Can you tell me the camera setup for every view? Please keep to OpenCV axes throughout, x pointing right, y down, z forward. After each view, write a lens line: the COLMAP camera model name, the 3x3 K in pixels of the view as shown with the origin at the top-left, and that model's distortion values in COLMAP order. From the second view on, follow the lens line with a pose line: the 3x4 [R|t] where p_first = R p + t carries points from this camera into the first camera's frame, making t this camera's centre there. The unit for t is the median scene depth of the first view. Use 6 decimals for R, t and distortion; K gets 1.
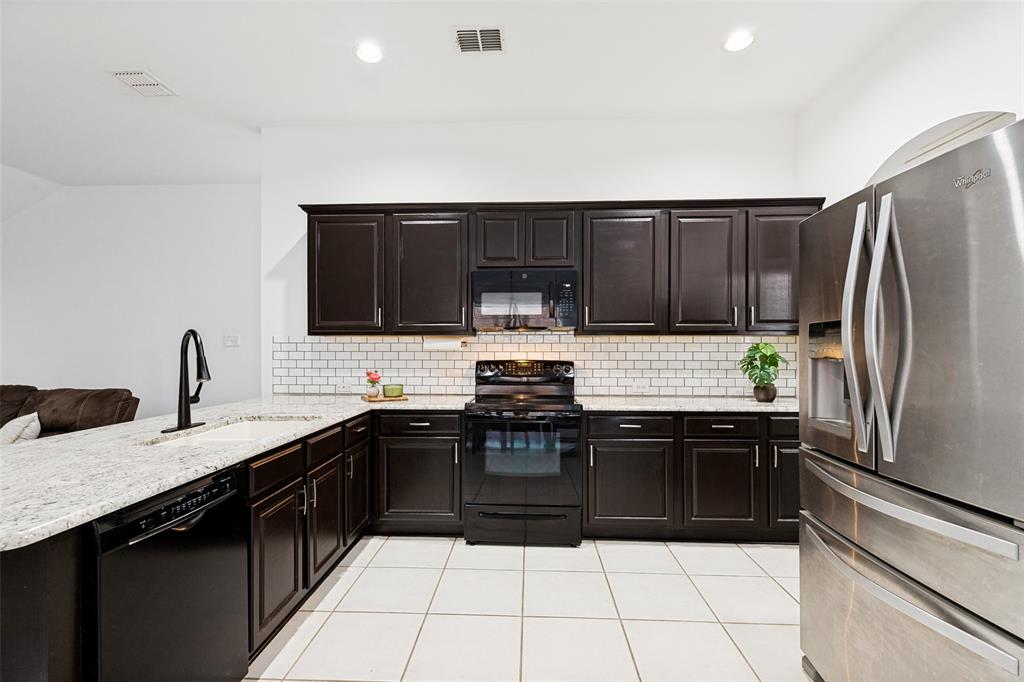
lens RADIAL K [[463.2, 0, 511.2], [0, 463.2, 341.2], [0, 0, 1]] dist [0.011430, 0.000344]
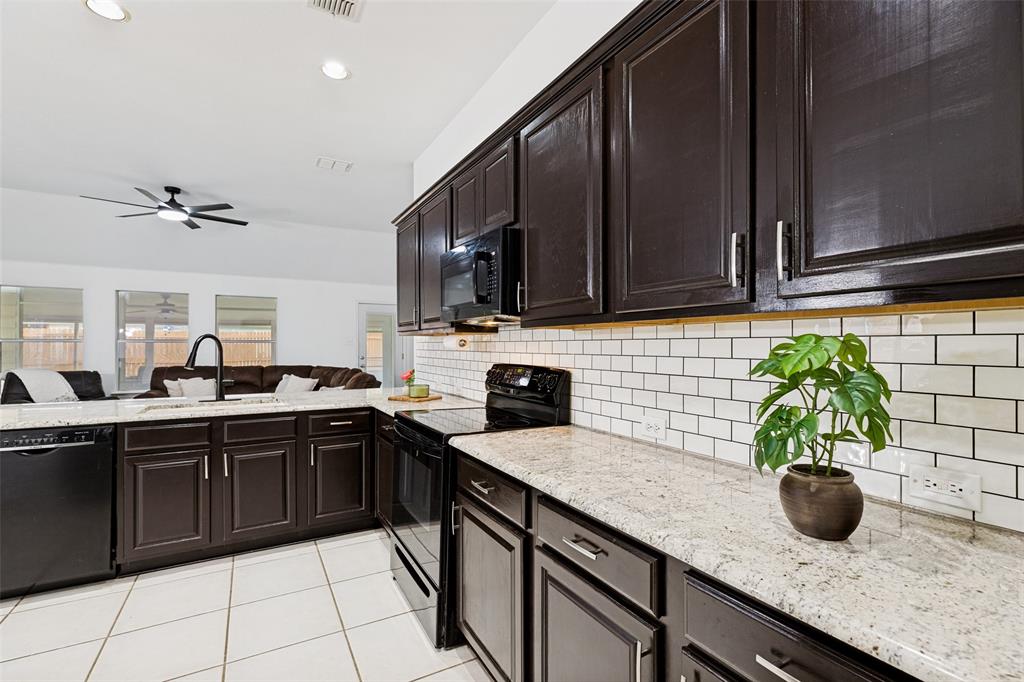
lens RADIAL K [[468.9, 0, 514.8], [0, 468.9, 343.7], [0, 0, 1]] dist [-0.000478, 0.000007]
pose [[0.531930, -0.001442, -0.846787, 0.671261], [0.008166, 0.999961, 0.003427, 0.006561], [0.846749, -0.008738, 0.531921, 0.651716]]
